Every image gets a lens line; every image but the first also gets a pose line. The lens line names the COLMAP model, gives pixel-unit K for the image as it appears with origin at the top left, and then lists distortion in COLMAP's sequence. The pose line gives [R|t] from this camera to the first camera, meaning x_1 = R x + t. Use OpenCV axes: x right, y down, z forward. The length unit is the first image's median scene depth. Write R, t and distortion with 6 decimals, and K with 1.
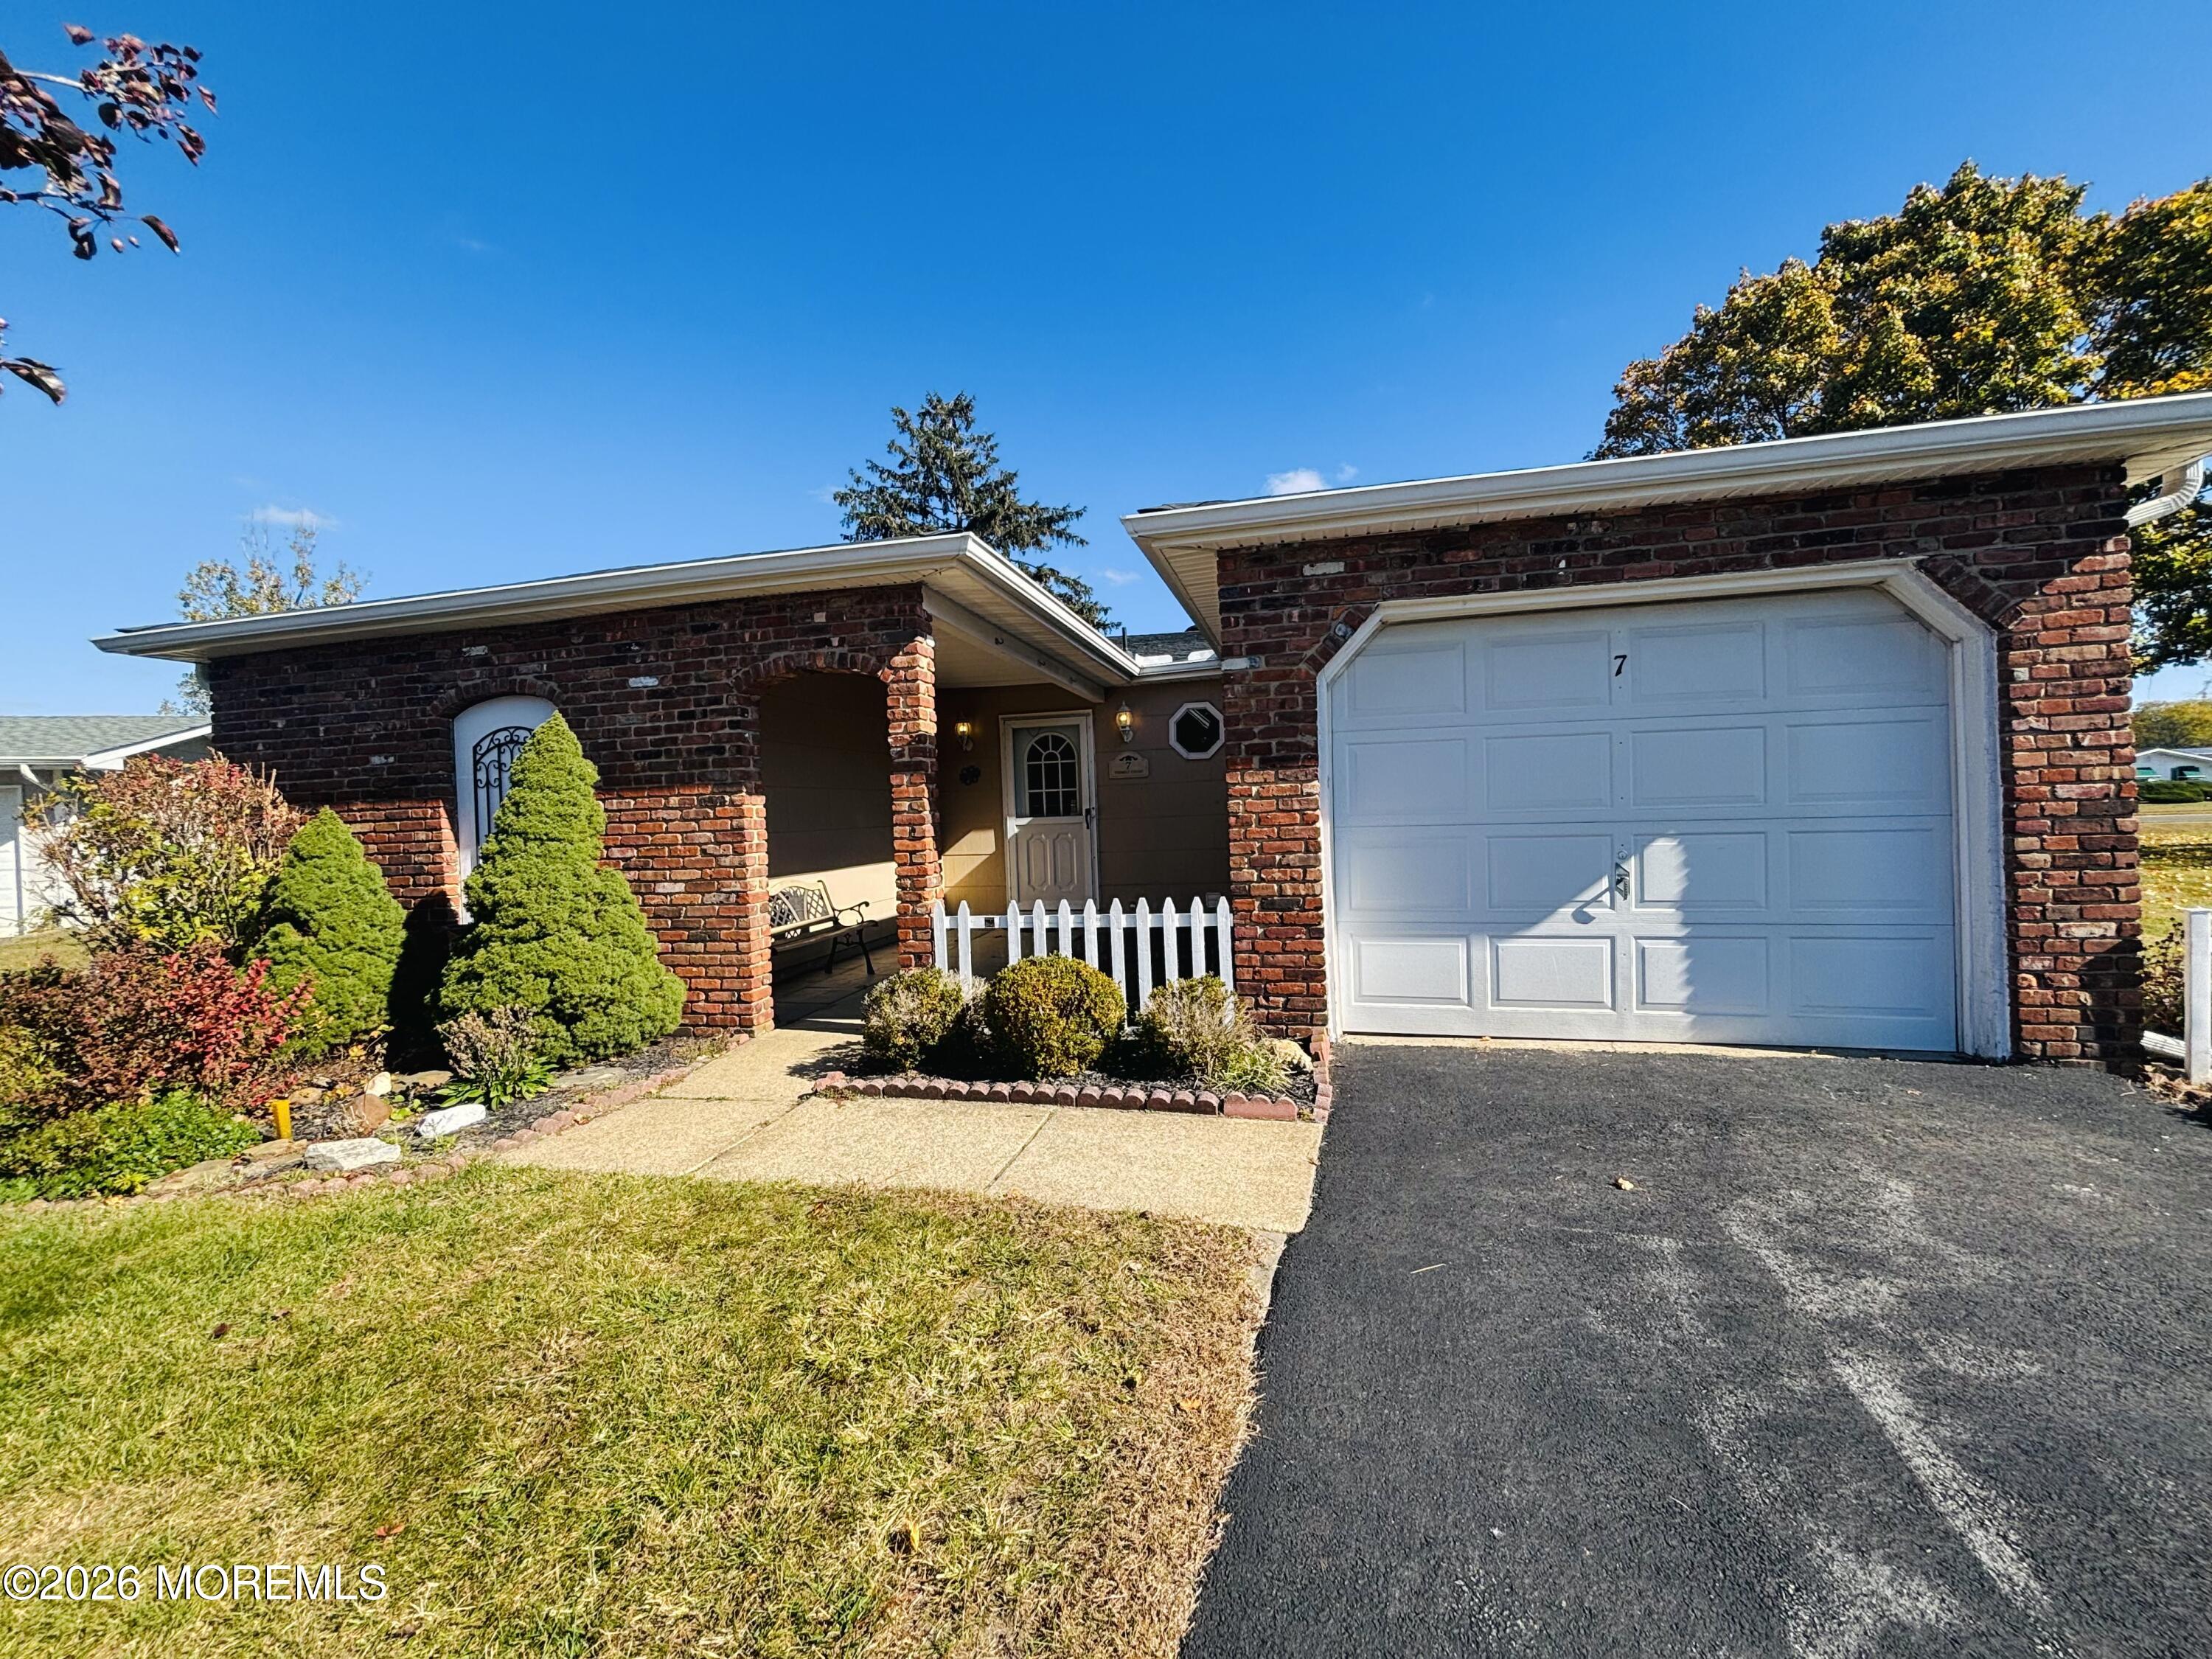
lens RADIAL K [[895.3, 0, 1098.4], [0, 895.3, 827.4], [0, 0, 1]] dist [-0.003645, -0.000511]
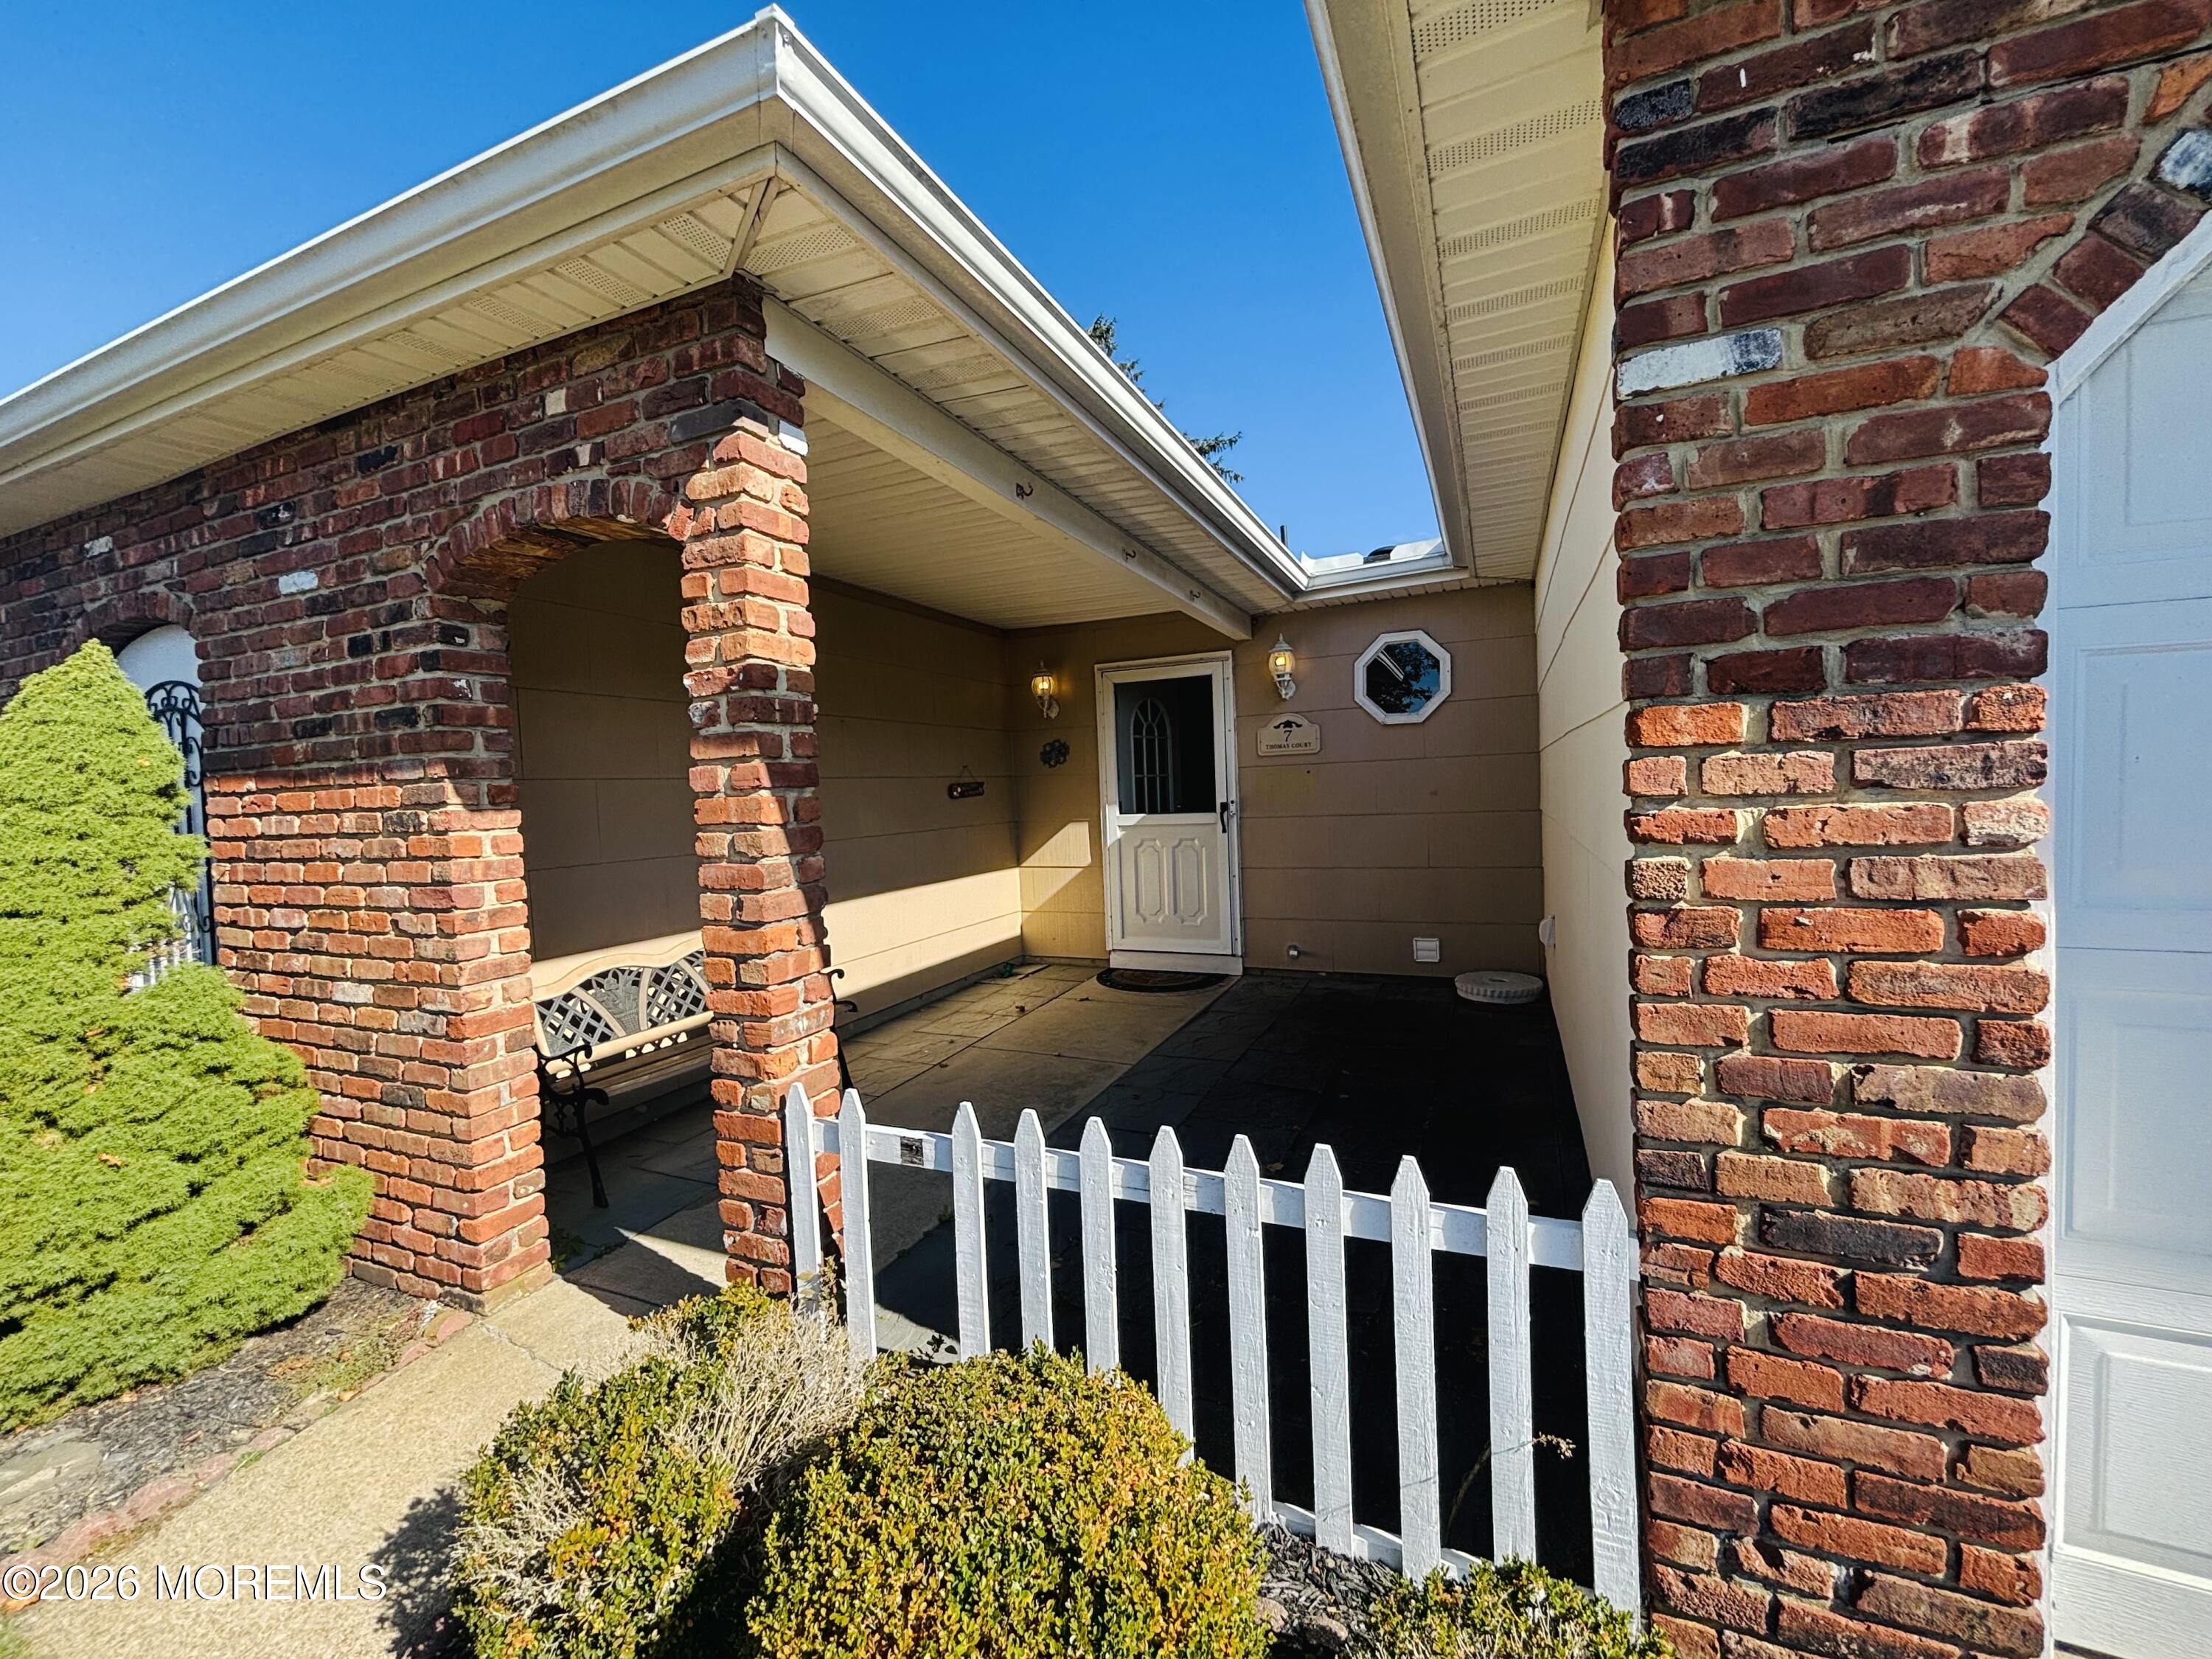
lens RADIAL K [[896.2, 0, 1101.5], [0, 896.2, 828.7], [0, 0, 1]] dist [-0.019061, 0.010050]
pose [[0.984970, 0.005265, -0.172643, 0.022851], [0.000575, 0.999430, 0.033759, -0.043549], [0.172723, -0.033351, 0.984406, 0.613941]]
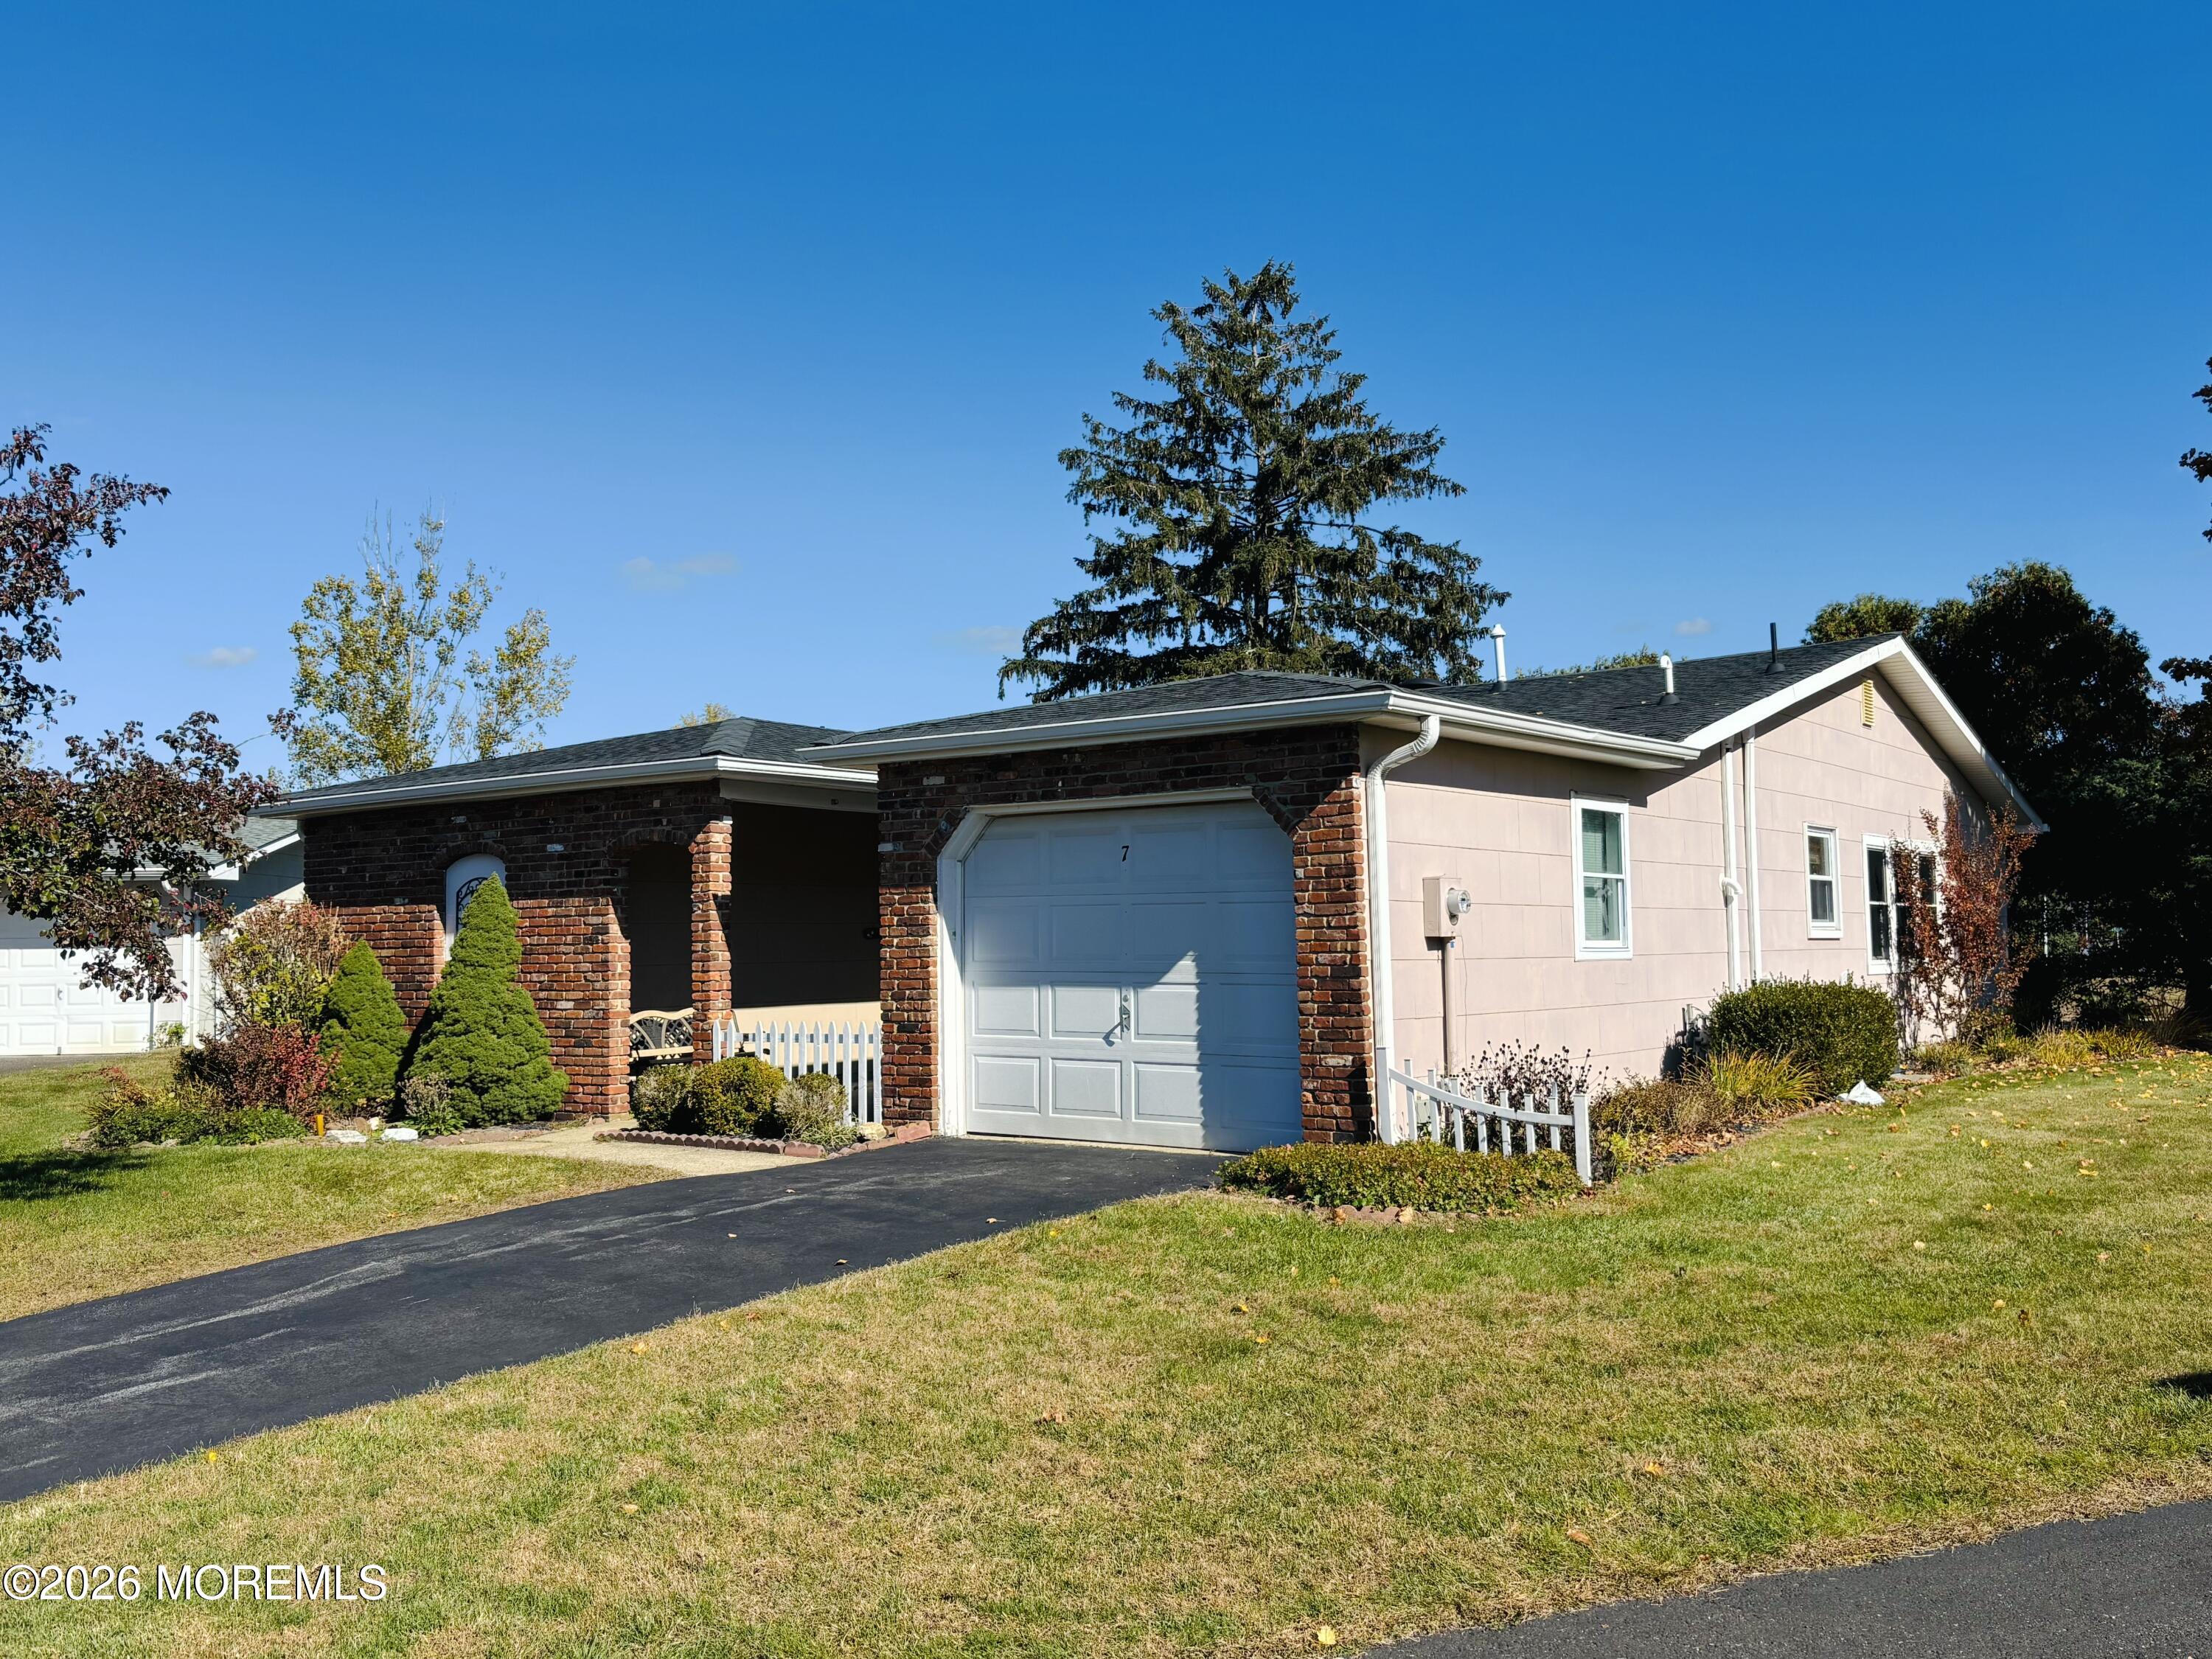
lens RADIAL K [[1907.1, 0, 1106.6], [0, 1907.1, 841.8], [0, 0, 1]] dist [0.131543, -0.502533]
pose [[0.923459, 0.001526, -0.383693, 1.398496], [-0.025131, 0.998085, -0.056515, -0.033239], [0.382873, 0.061832, 0.921730, -1.367999]]
